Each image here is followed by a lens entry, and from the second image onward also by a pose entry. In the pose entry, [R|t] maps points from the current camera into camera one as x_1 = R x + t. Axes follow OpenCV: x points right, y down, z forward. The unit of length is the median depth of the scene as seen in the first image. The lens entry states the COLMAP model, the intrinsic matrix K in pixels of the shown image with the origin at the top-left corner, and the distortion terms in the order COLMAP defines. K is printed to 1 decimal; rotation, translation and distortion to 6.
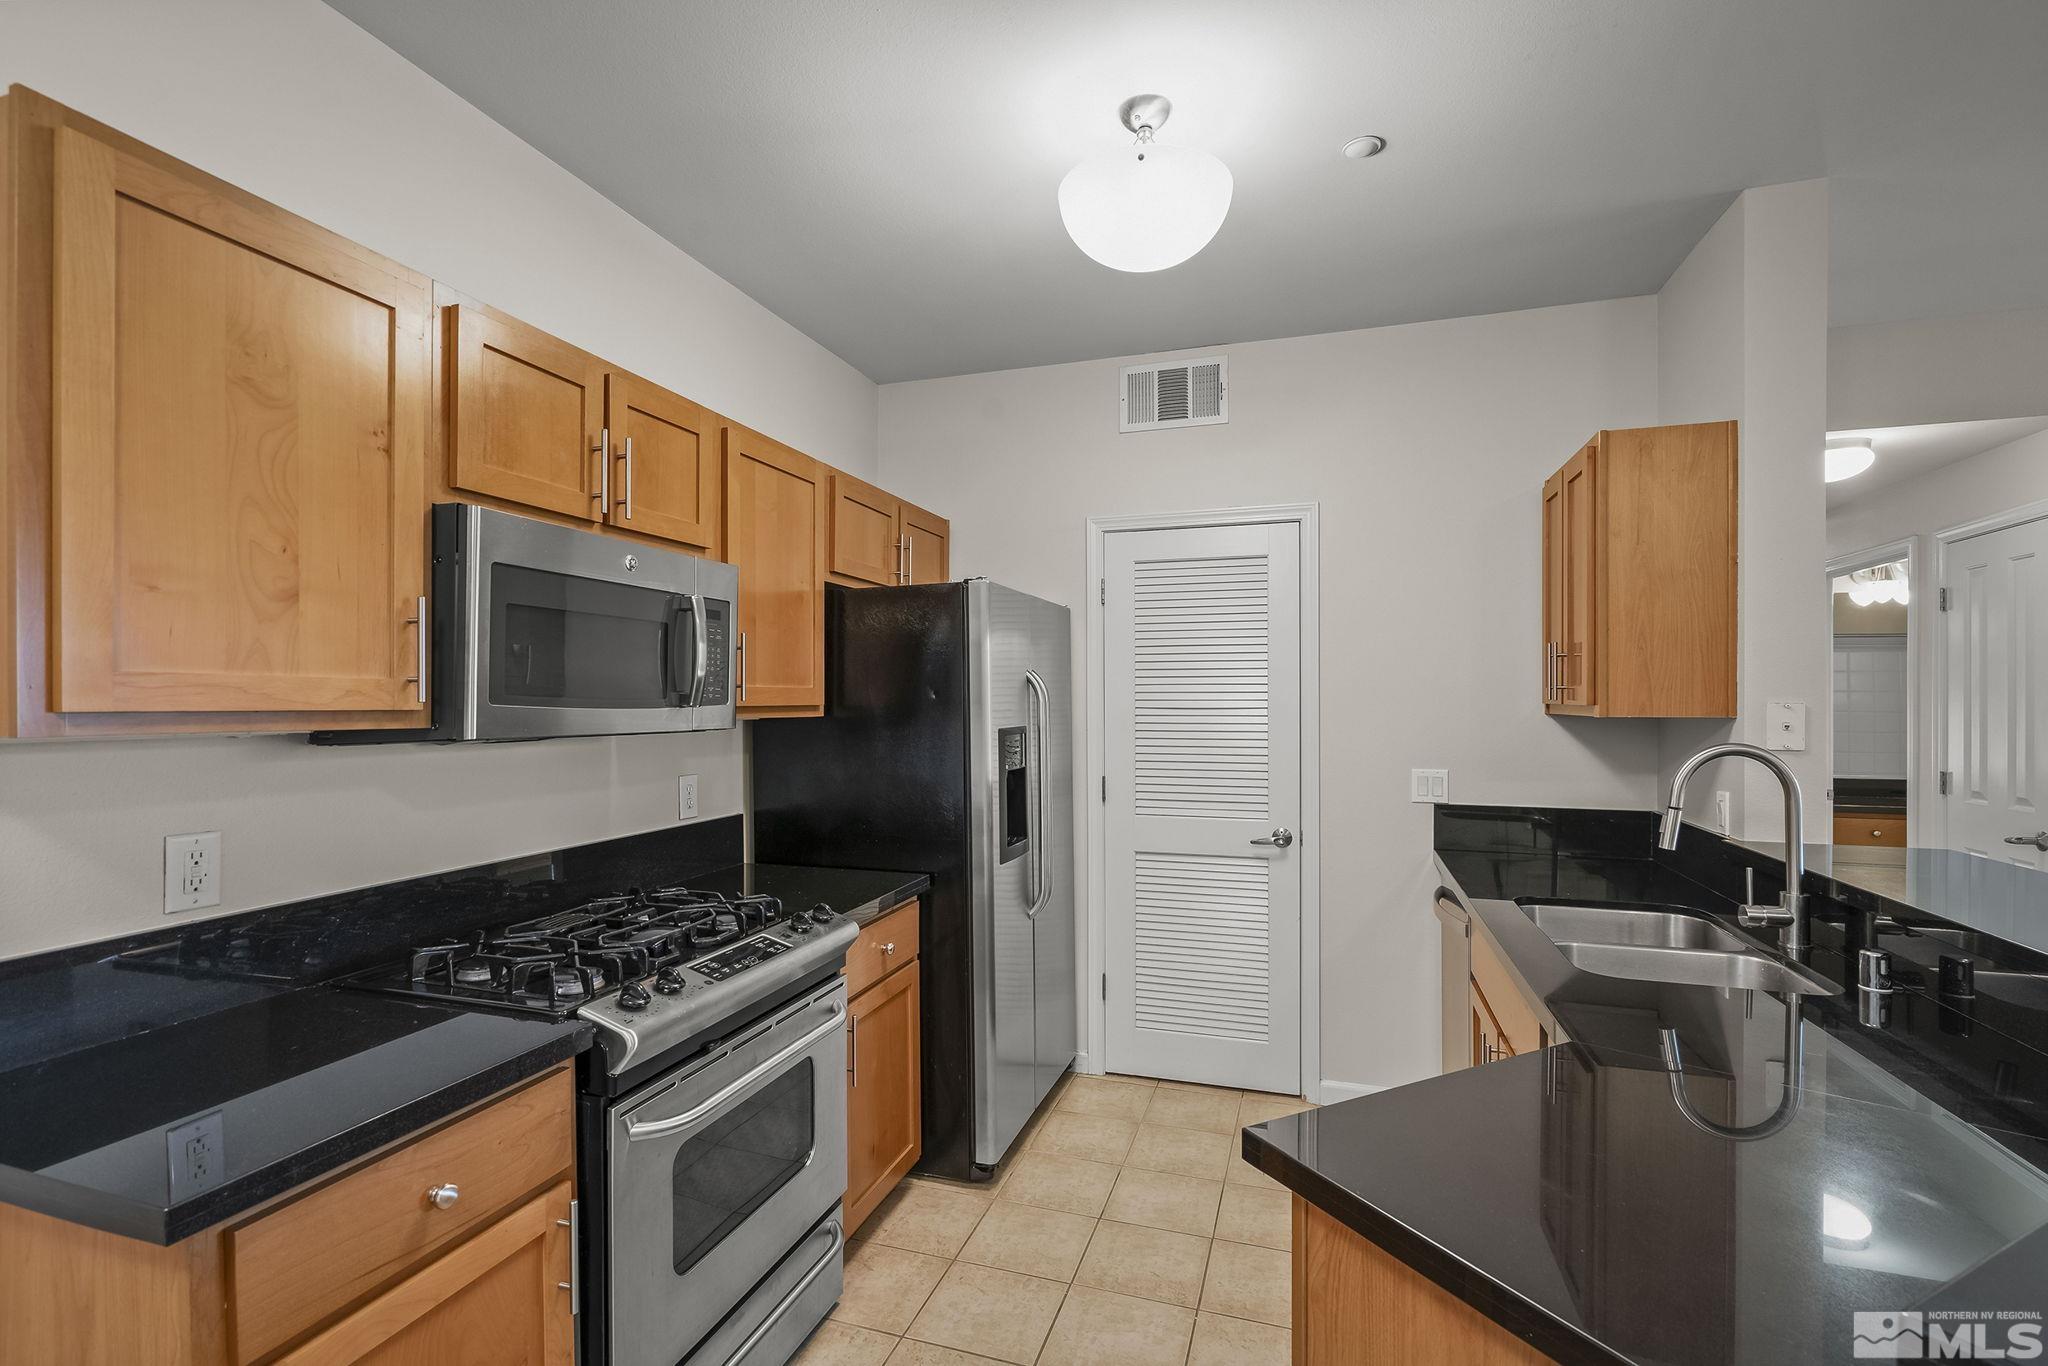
lens RADIAL K [[933.5, 0, 1009.2], [0, 933.5, 700.9], [0, 0, 1]] dist [-0.001873, 0.000204]
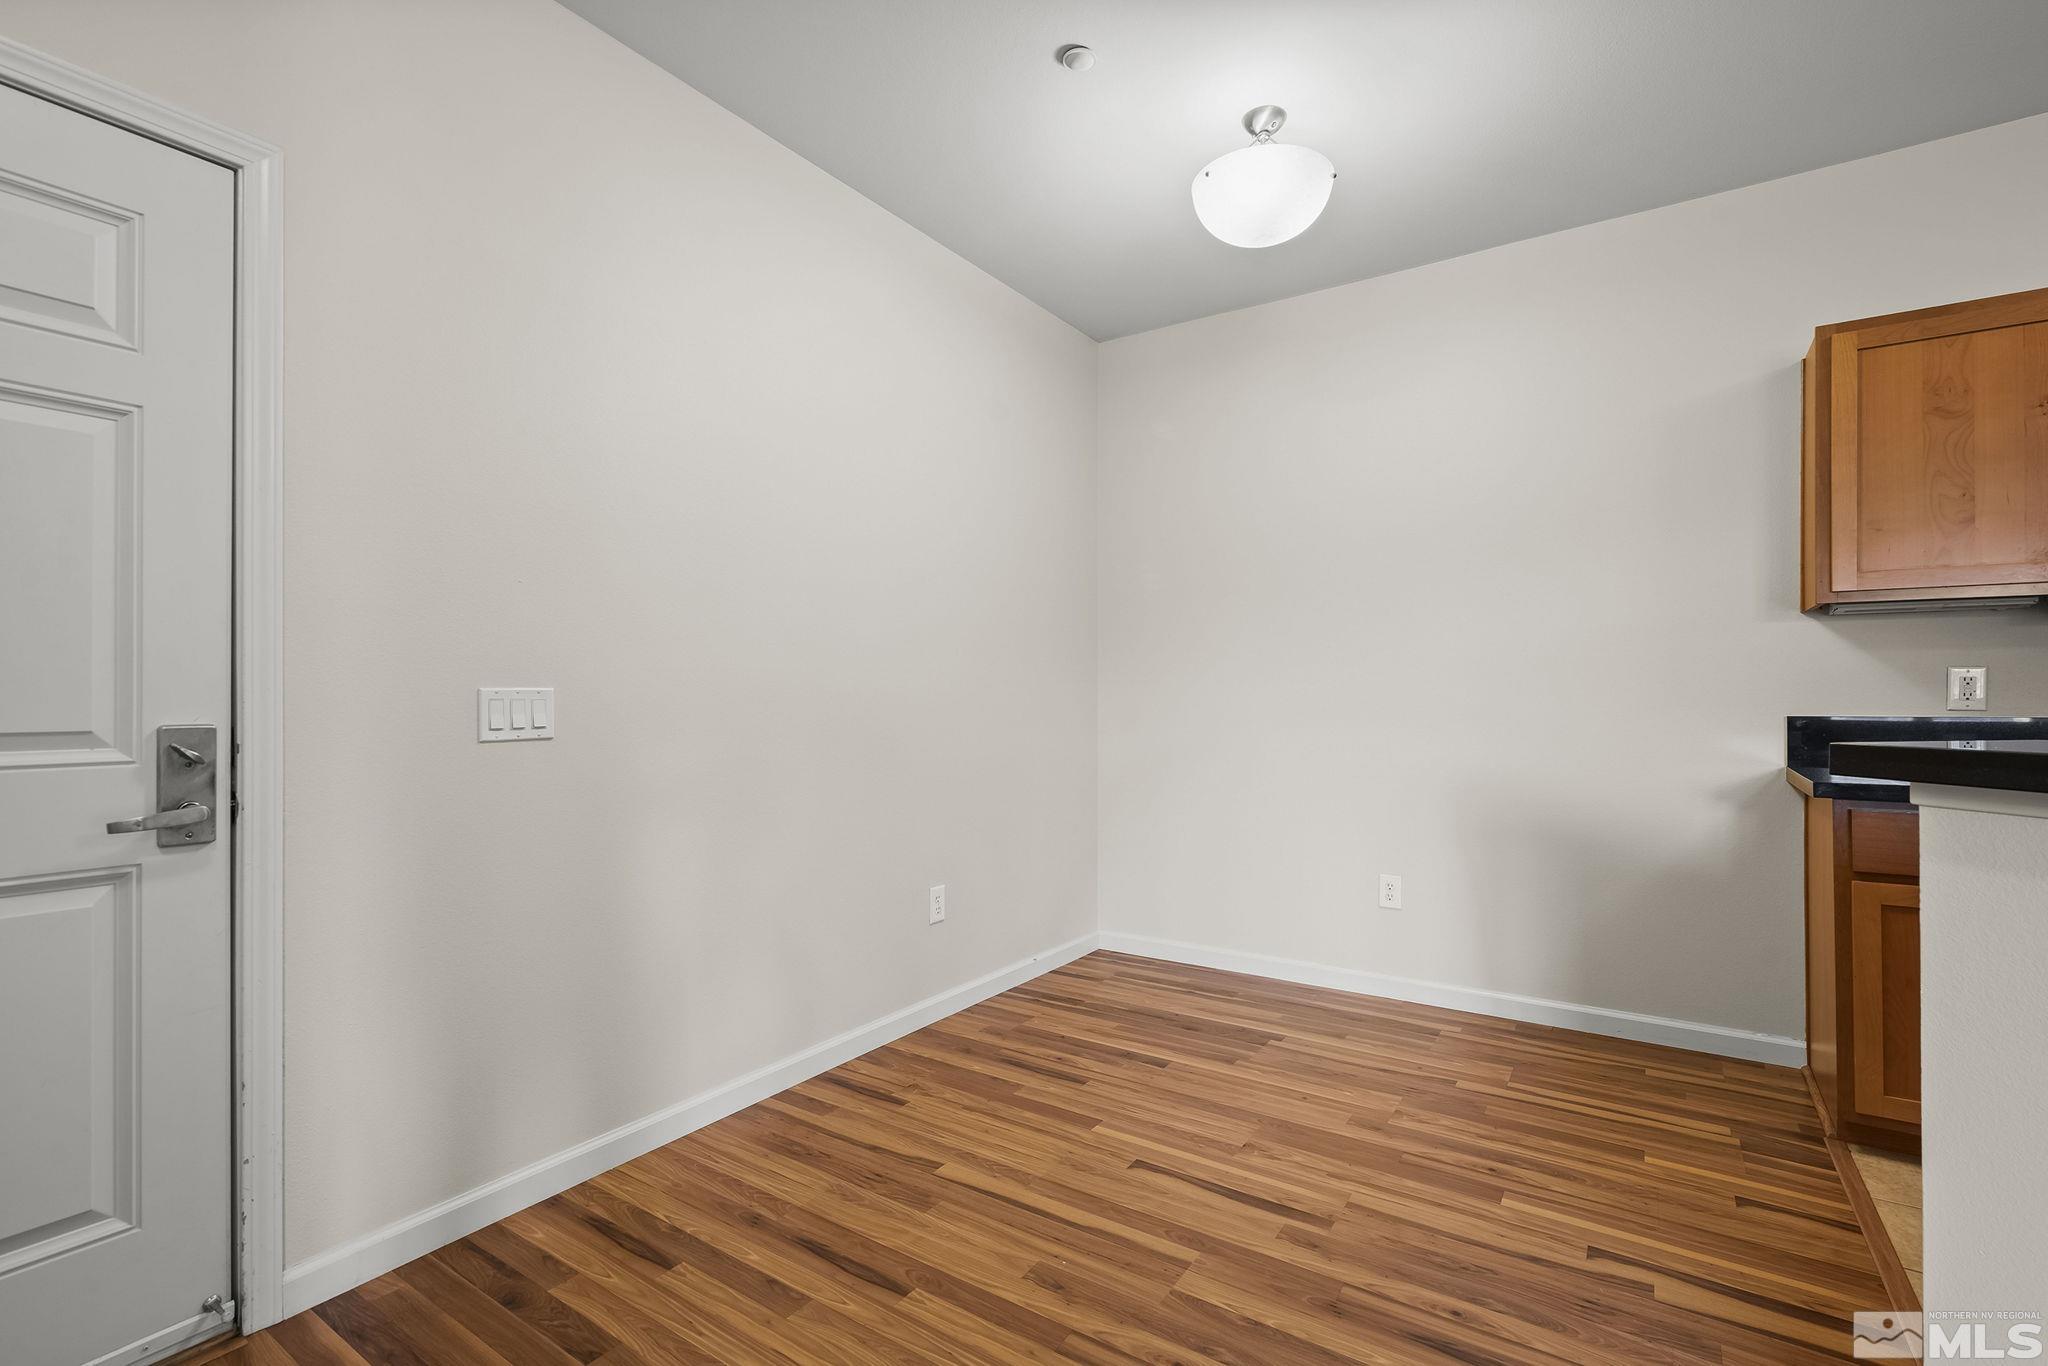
lens RADIAL K [[928.0, 0, 1009.3], [0, 928.0, 693.0], [0, 0, 1]] dist [-0.001771, 0.000112]
pose [[-0.272555, -0.000721, -0.962140, 0.839650], [0.001027, 0.999999, -0.001041, 0.127945], [0.962140, -0.001271, -0.272554, -0.158375]]
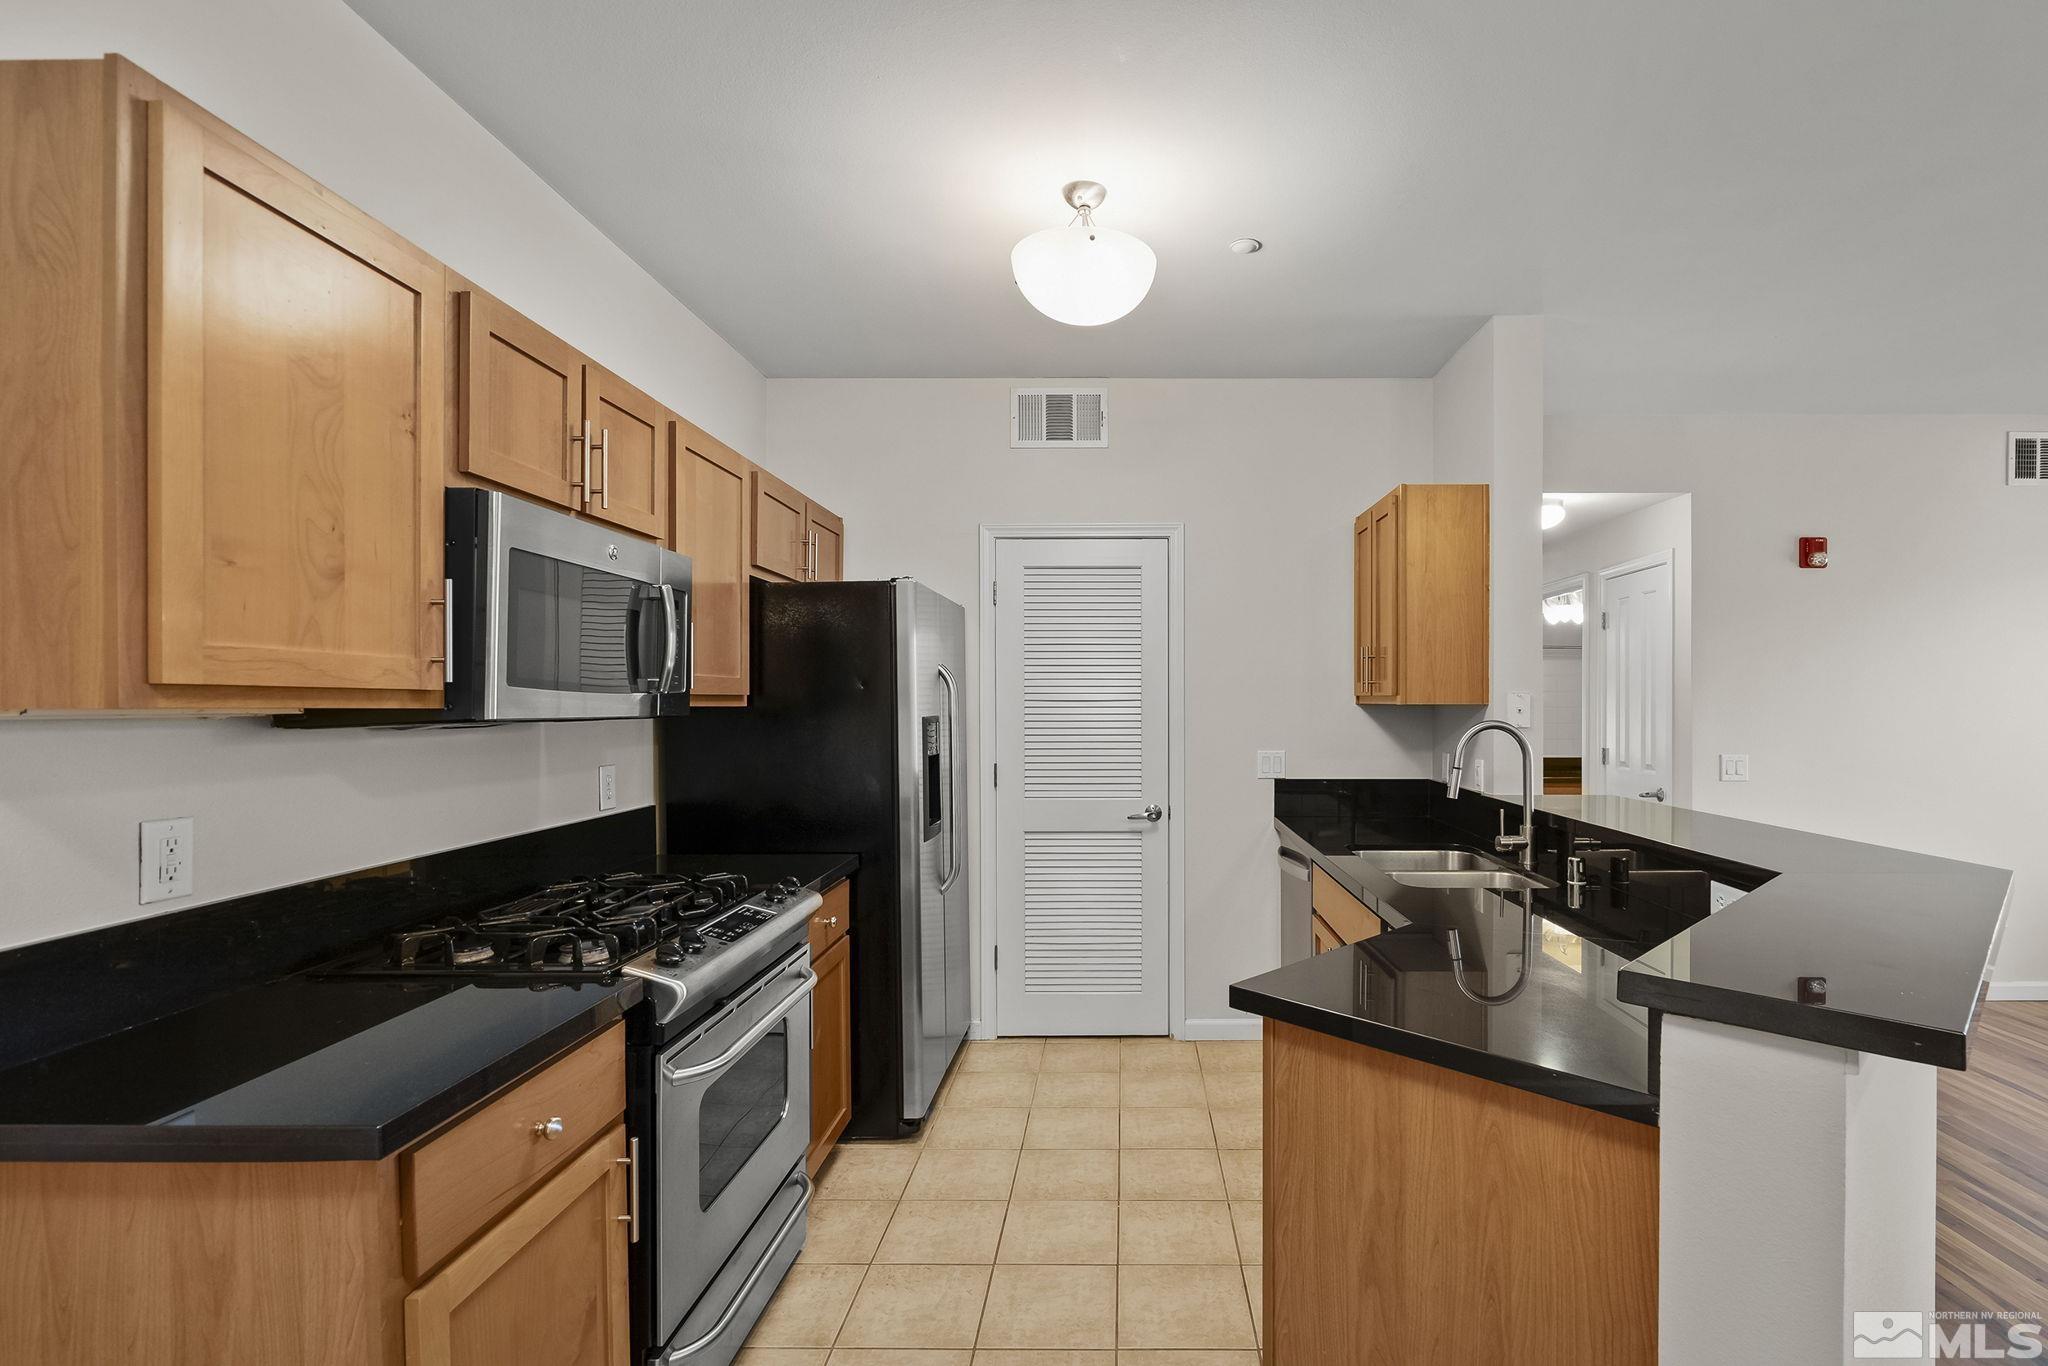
lens RADIAL K [[955.2, 0, 1125.1], [0, 955.2, 703.8], [0, 0, 1]] dist [-0.002181, 0.000611]
pose [[0.946610, -0.000619, 0.322381, -0.177514], [0.000258, 0.999999, 0.001162, 0.015980], [-0.322382, -0.001016, 0.946609, -0.152201]]
